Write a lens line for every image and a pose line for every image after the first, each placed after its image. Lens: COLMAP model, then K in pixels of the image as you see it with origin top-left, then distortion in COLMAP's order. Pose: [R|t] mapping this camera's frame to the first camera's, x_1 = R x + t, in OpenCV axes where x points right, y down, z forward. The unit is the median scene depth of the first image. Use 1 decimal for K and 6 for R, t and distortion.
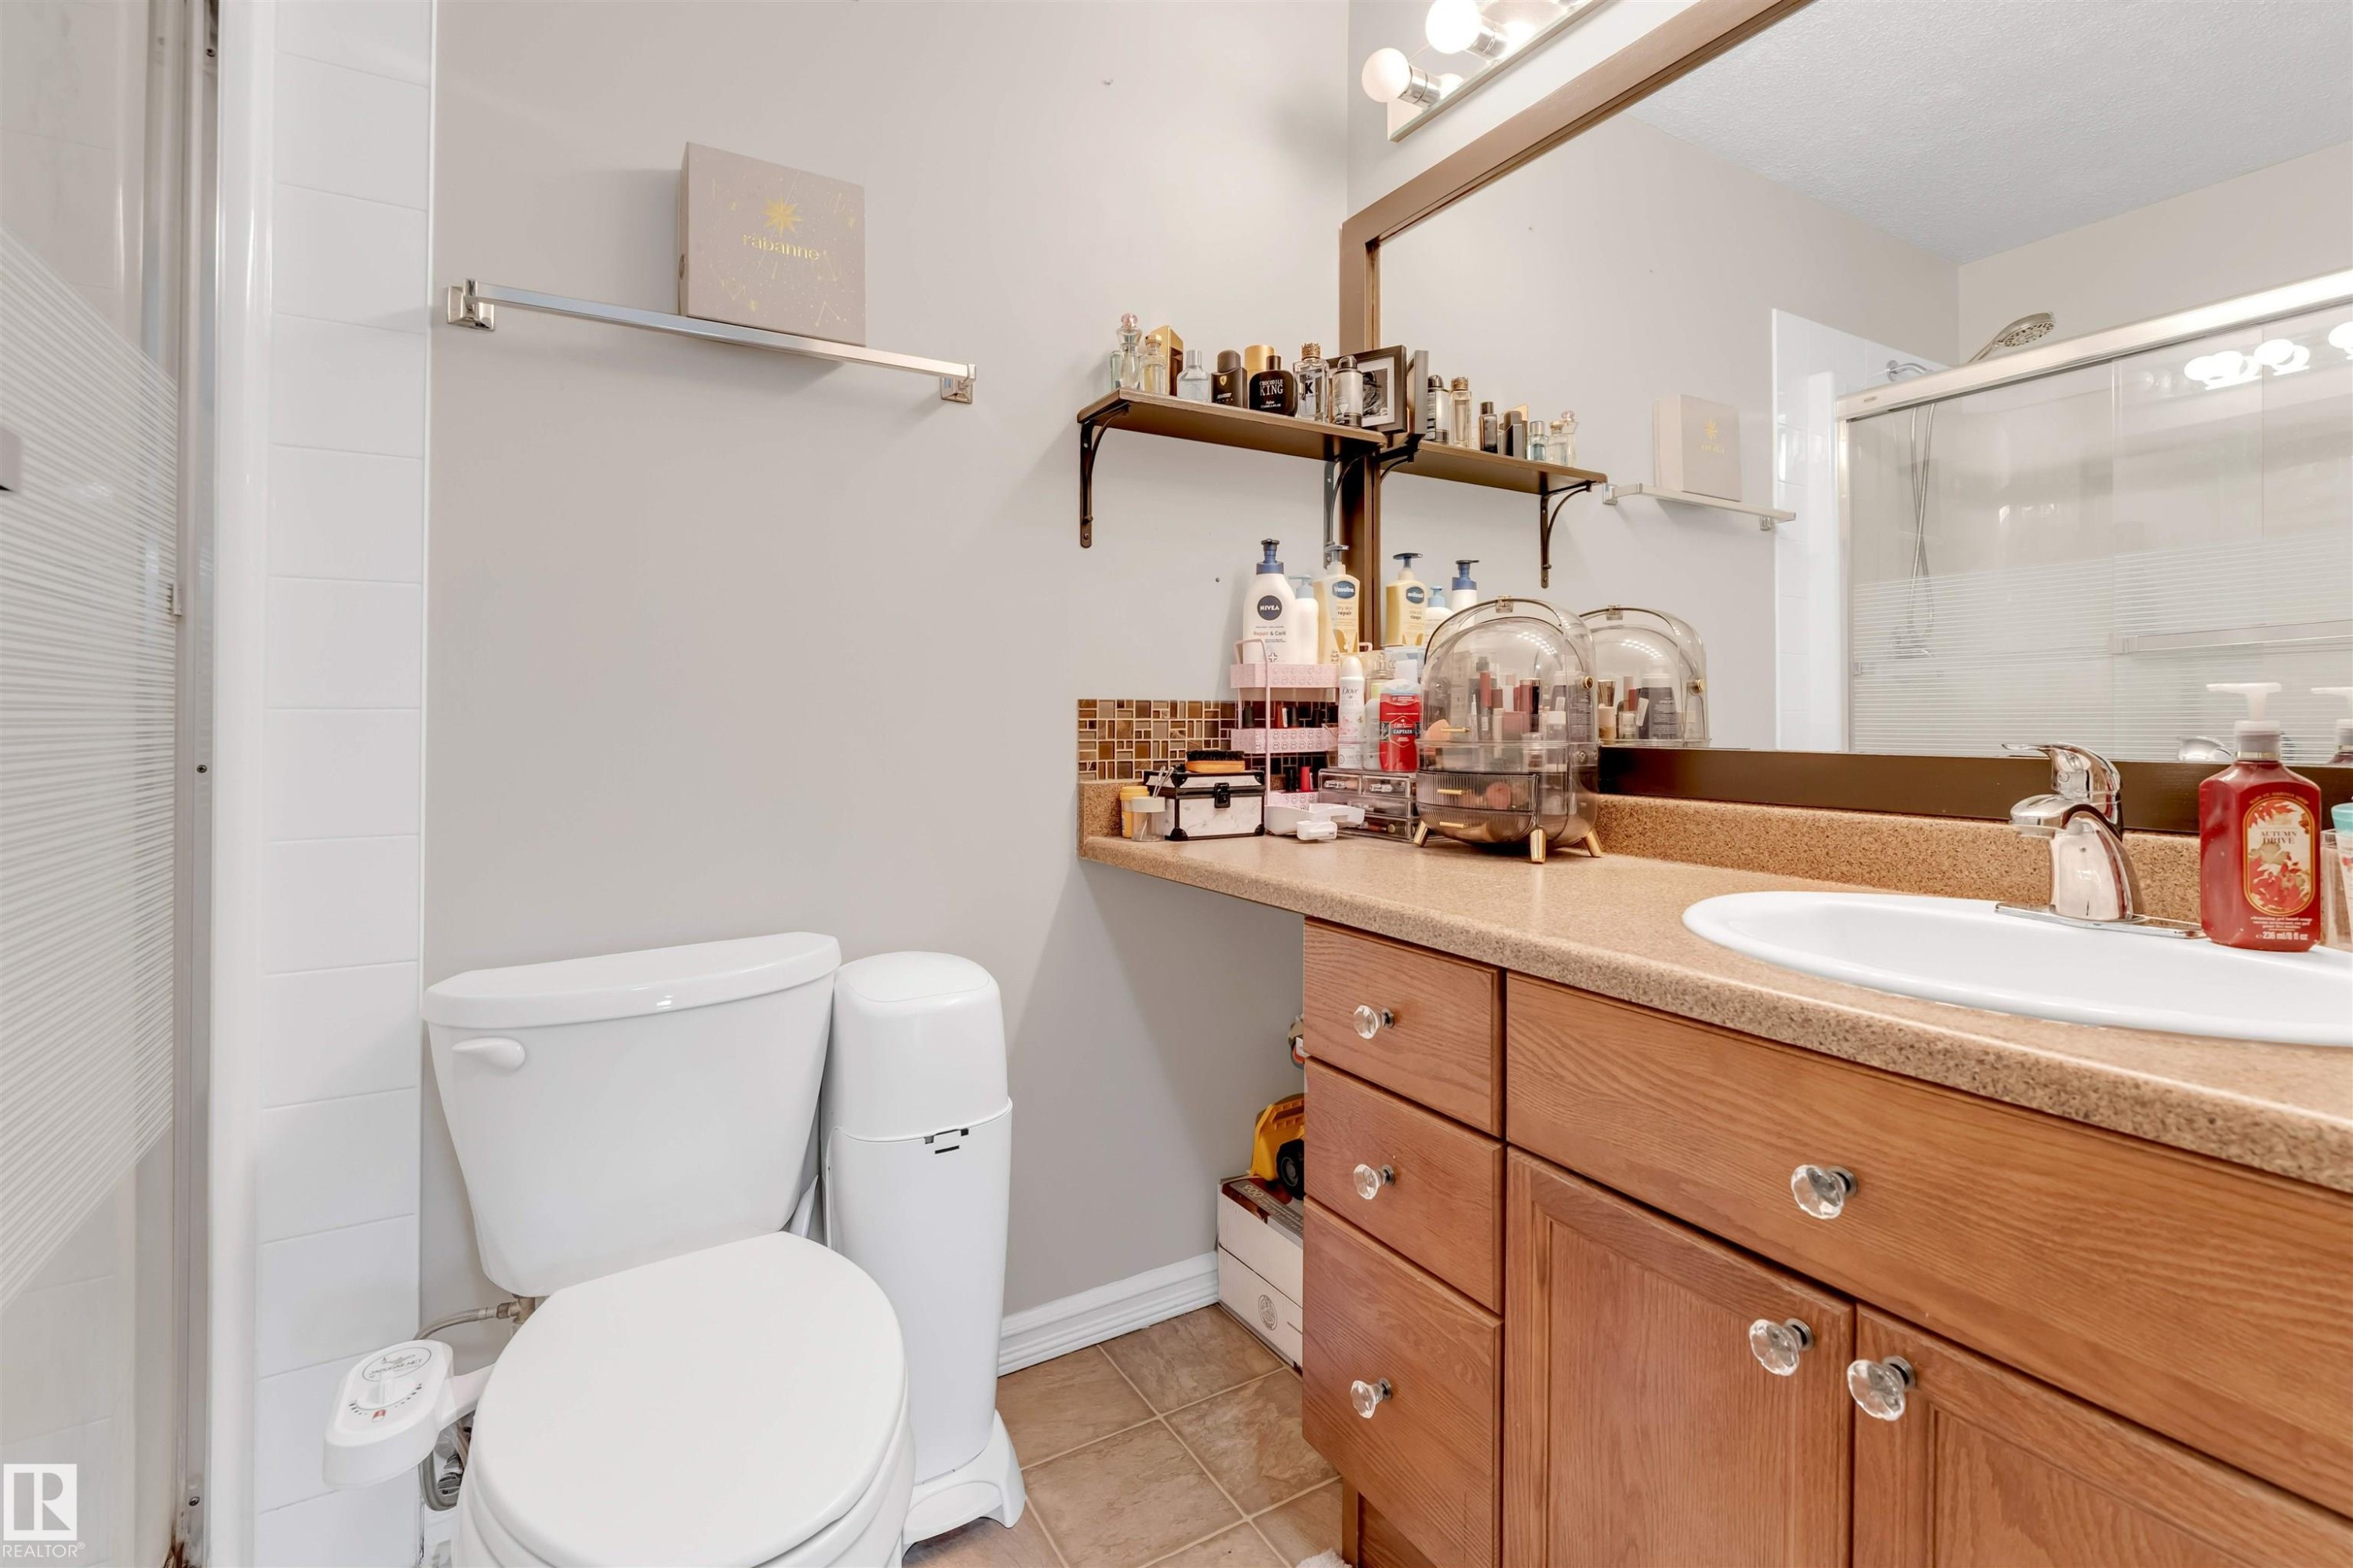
lens RADIAL K [[1052.7, 0, 1176.5], [0, 1052.7, 705.8], [0, 0, 1]] dist [0.000122, -0.000219]
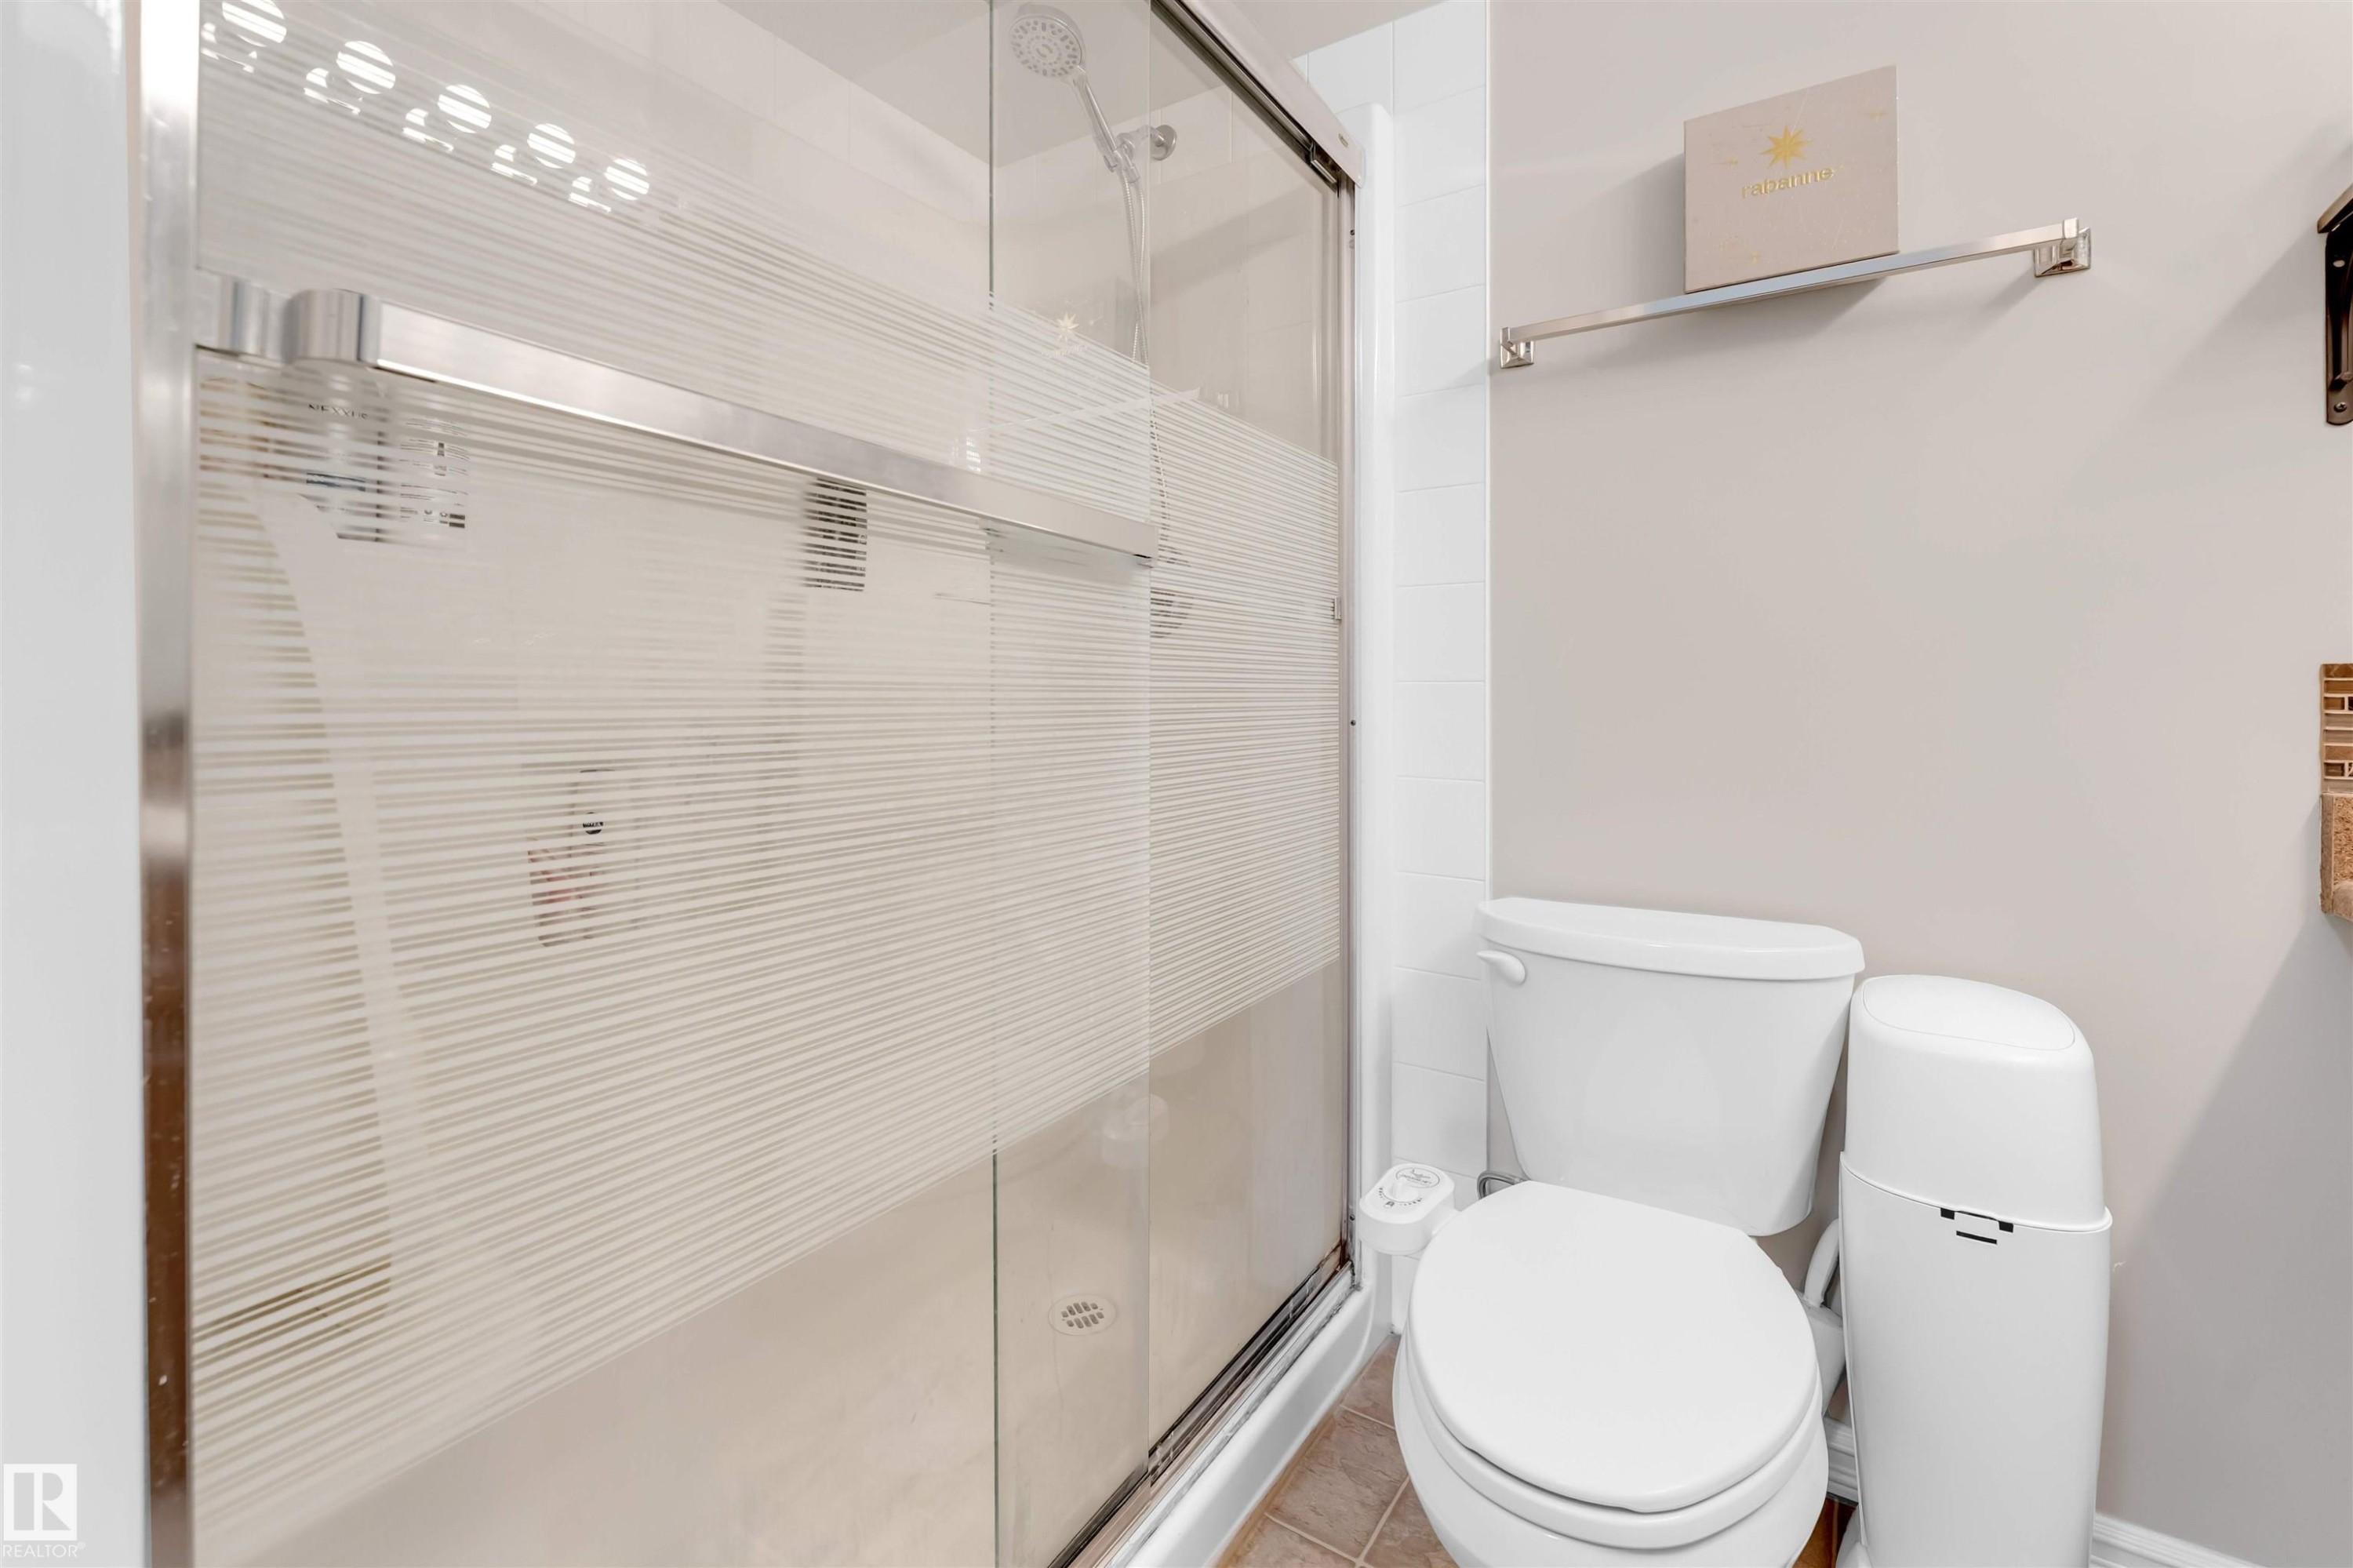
lens RADIAL K [[1025.4, 0, 1177.0], [0, 1025.4, 691.9], [0, 0, 1]] dist [0.000558, 0.000147]
pose [[0.439747, 0.004969, -0.898108, 0.211727], [0.004631, 0.999959, 0.007800, 0.003046], [0.898110, -0.007589, 0.439706, 0.126770]]
